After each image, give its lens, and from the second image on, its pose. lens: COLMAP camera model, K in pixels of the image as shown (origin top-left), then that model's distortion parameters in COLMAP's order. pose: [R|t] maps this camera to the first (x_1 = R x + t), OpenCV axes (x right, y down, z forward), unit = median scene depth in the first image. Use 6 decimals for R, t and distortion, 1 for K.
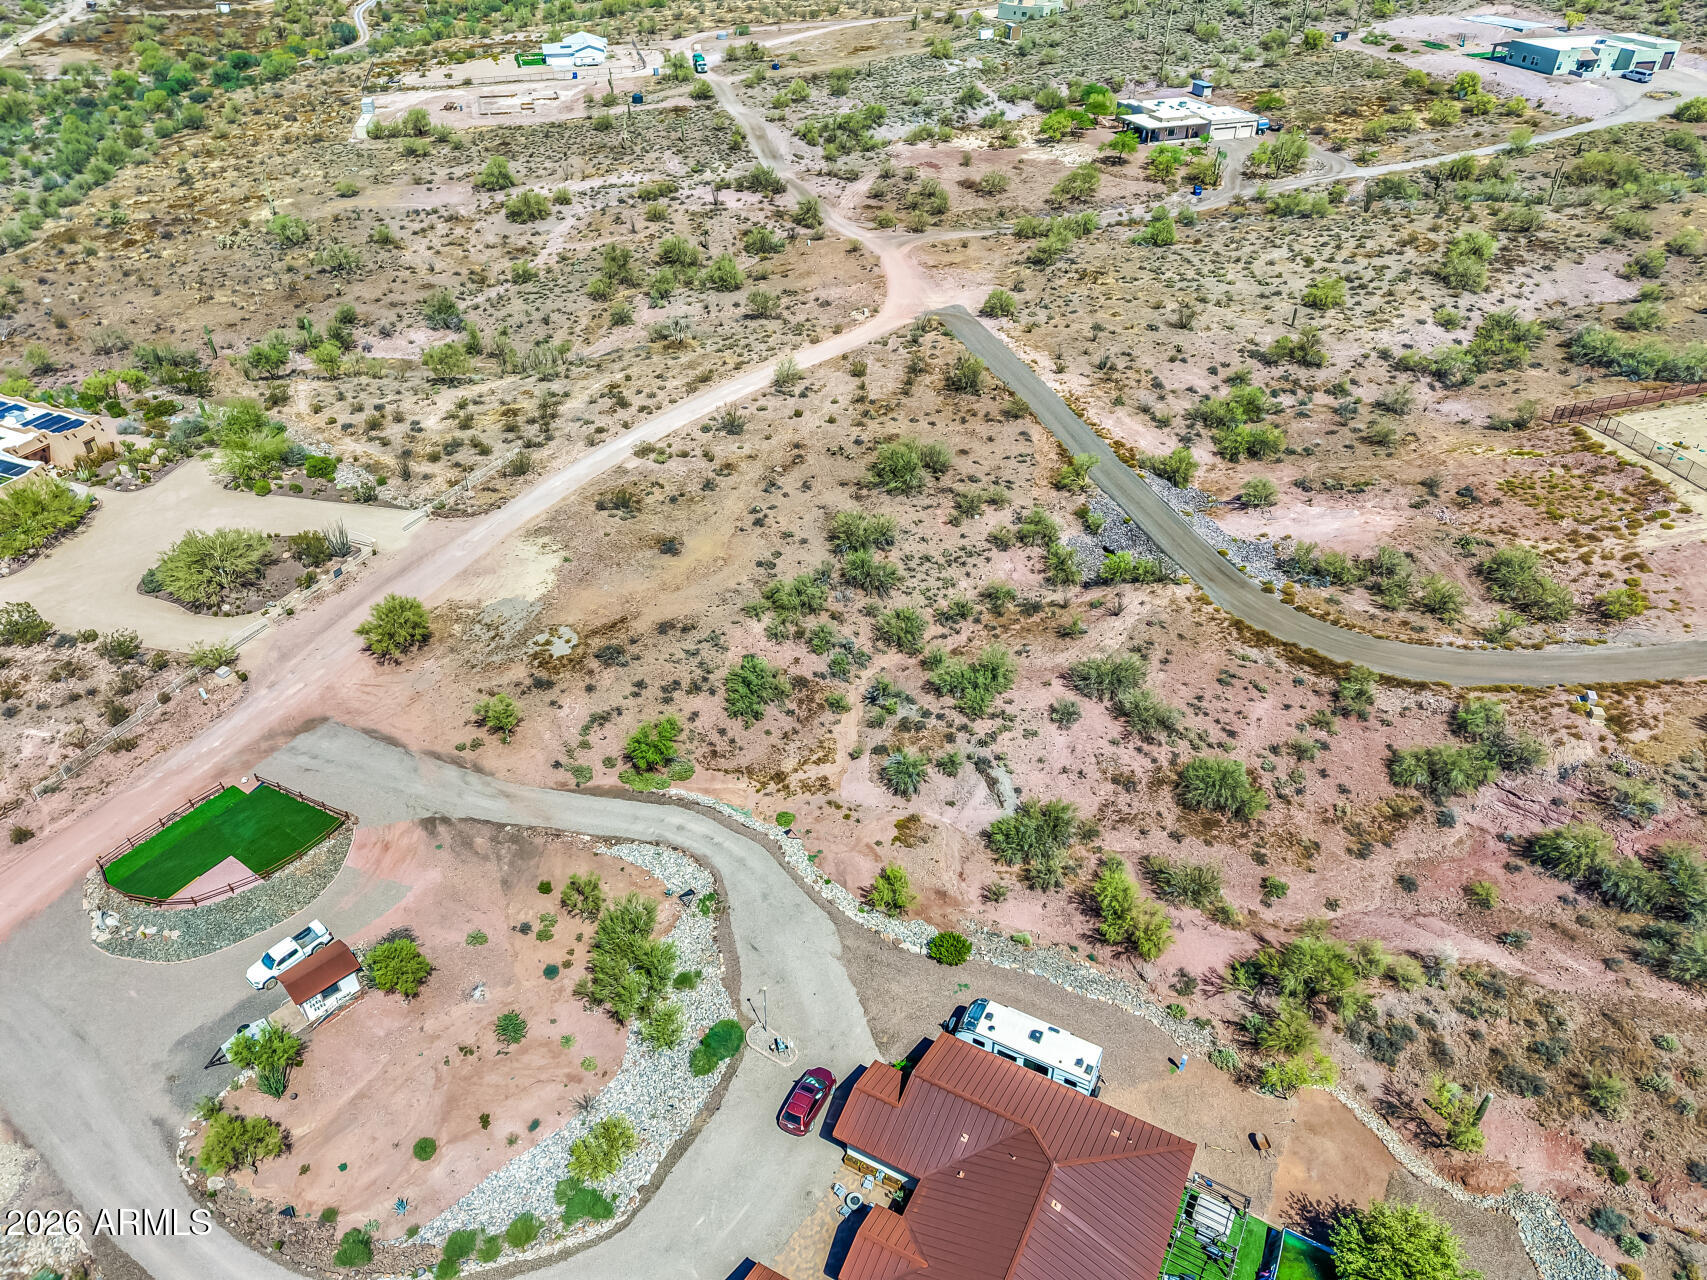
lens RADIAL K [[1156.6, 0, 857.8], [0, 1156.6, 618.3], [0, 0, 1]] dist [0.047171, -0.061313]
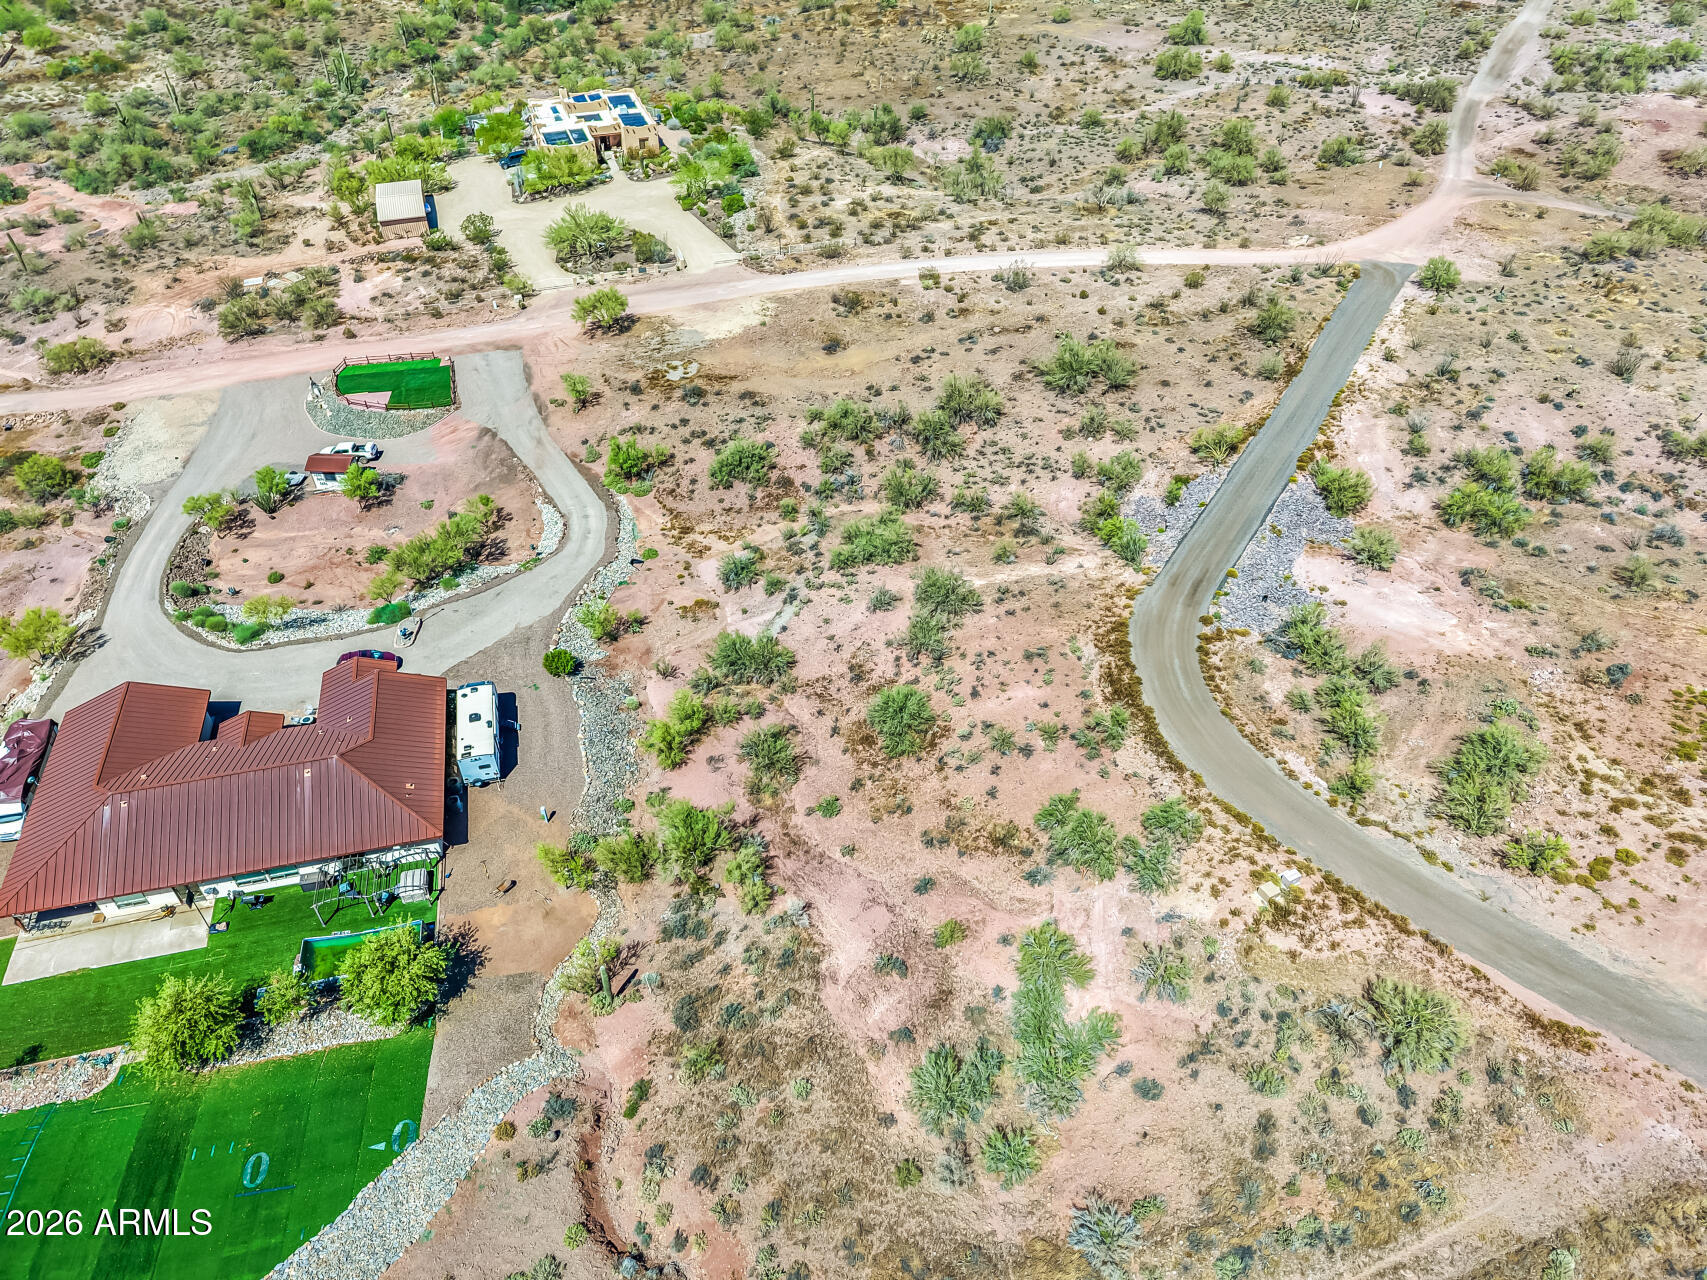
lens RADIAL K [[1141.7, 0, 858.6], [0, 1141.7, 642.3], [0, 0, 1]] dist [0.051227, -0.055879]
pose [[0.669440, 0.493097, -0.555613, 0.675316], [-0.429778, 0.867132, 0.251740, -0.115793], [0.605922, 0.070265, 0.792415, 0.189061]]
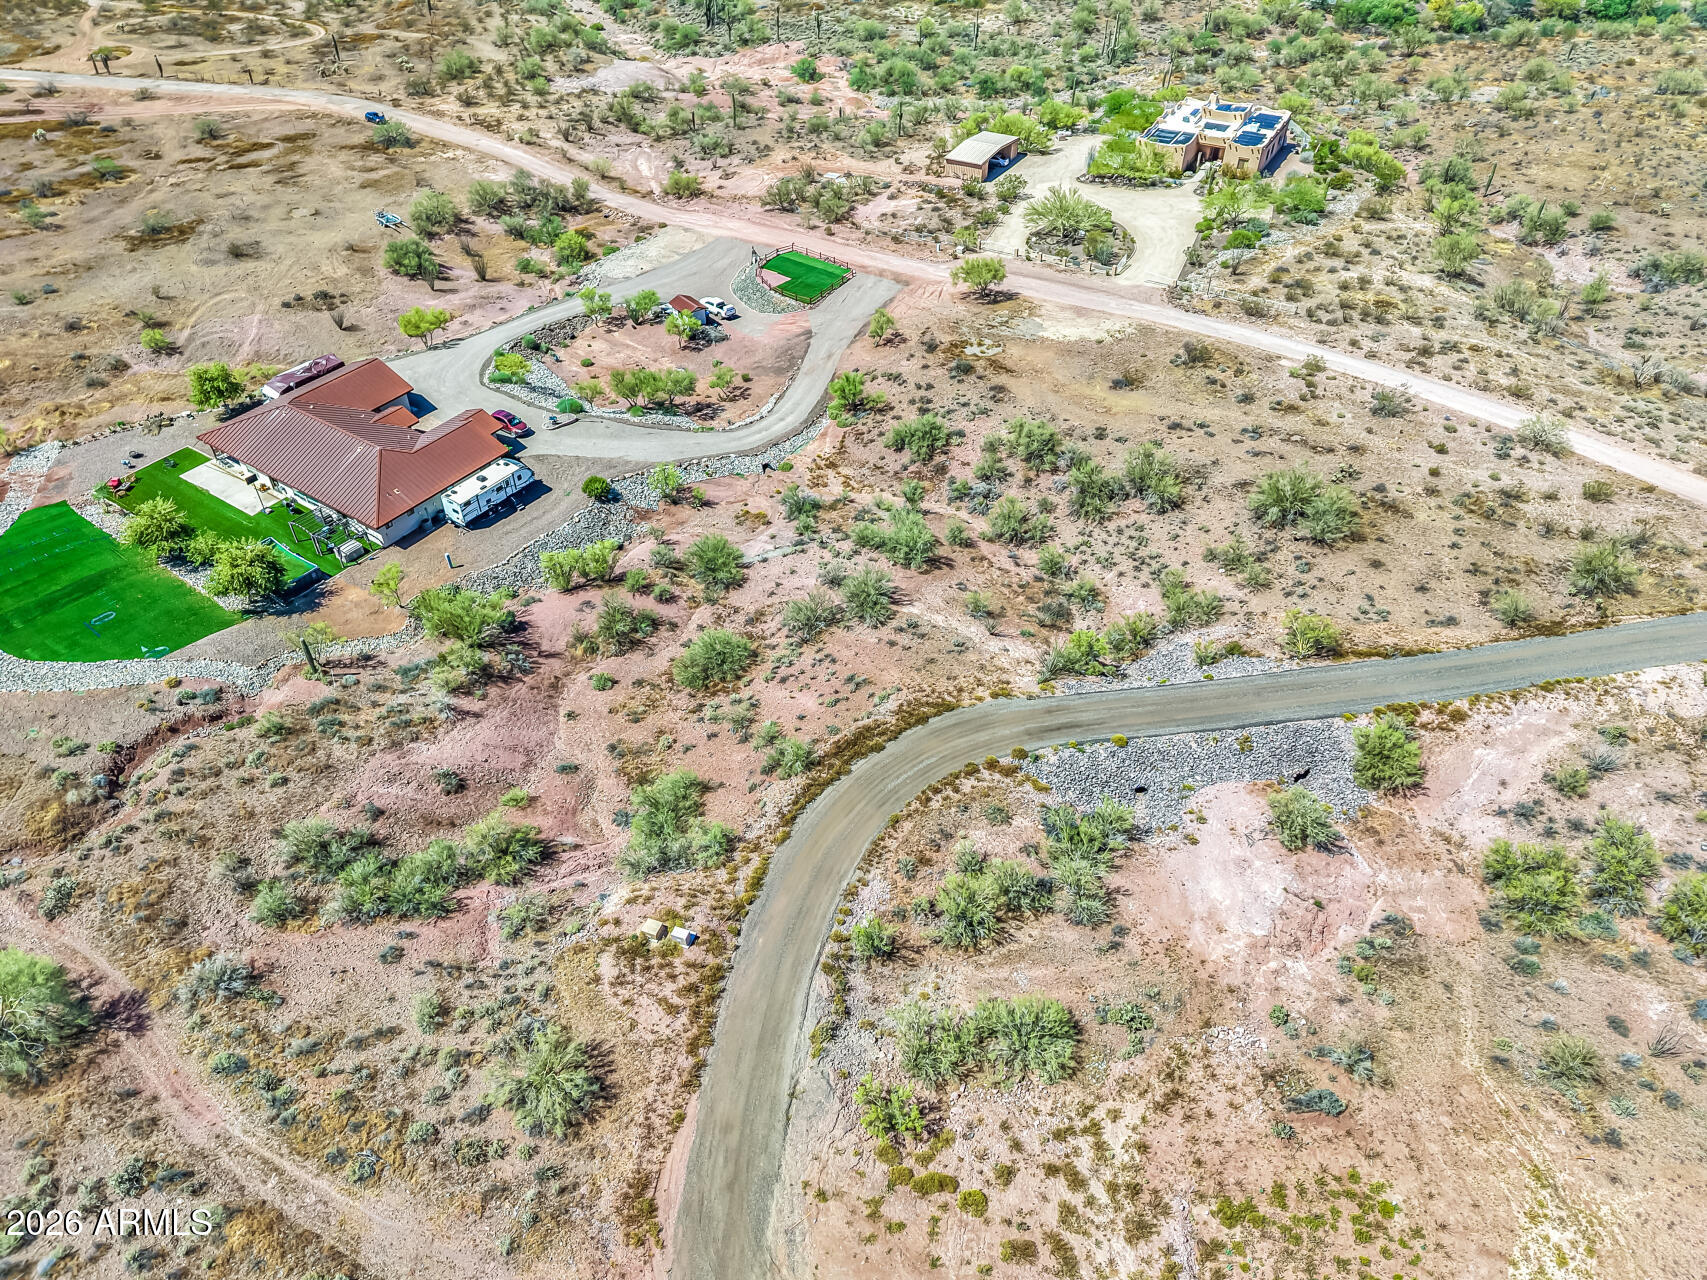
lens RADIAL K [[1141.7, 0, 858.6], [0, 1141.7, 642.3], [0, 0, 1]] dist [0.051227, -0.055879]
pose [[-0.109125, 0.655293, -0.747451, 0.890152], [-0.575009, 0.571751, 0.585205, -0.447212], [0.810837, 0.493651, 0.314407, 0.669227]]
